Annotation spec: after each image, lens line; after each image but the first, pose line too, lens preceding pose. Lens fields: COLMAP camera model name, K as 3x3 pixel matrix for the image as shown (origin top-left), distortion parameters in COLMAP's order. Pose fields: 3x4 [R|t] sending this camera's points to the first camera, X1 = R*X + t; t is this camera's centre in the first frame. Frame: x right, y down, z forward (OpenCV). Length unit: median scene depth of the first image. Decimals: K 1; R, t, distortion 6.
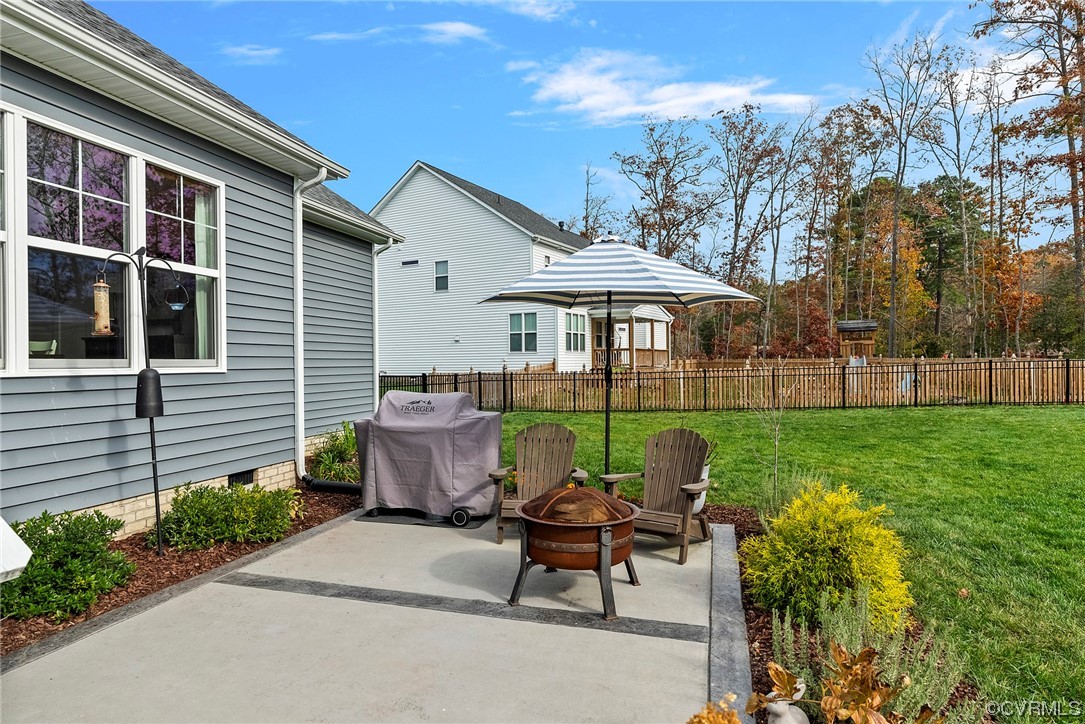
lens RADIAL K [[617.5, 0, 542.5], [0, 617.5, 362.0], [0, 0, 1]] dist [-0.000119, -0.000059]
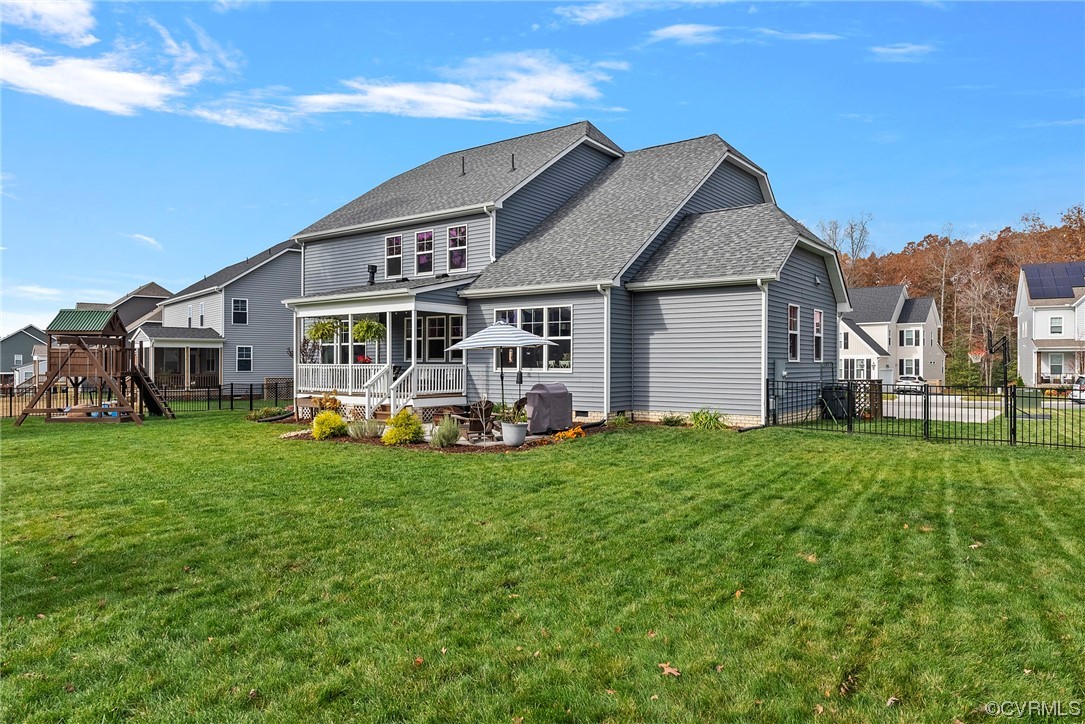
lens RADIAL K [[708.0, 0, 542.5], [0, 708.0, 362.0], [0, 0, 1]] dist [0.000044, -0.000011]
pose [[-0.358247, 0.005421, -0.933611, 3.137673], [-0.003577, 0.999968, 0.007179, -0.068239], [0.933620, 0.005912, -0.358216, 2.554222]]
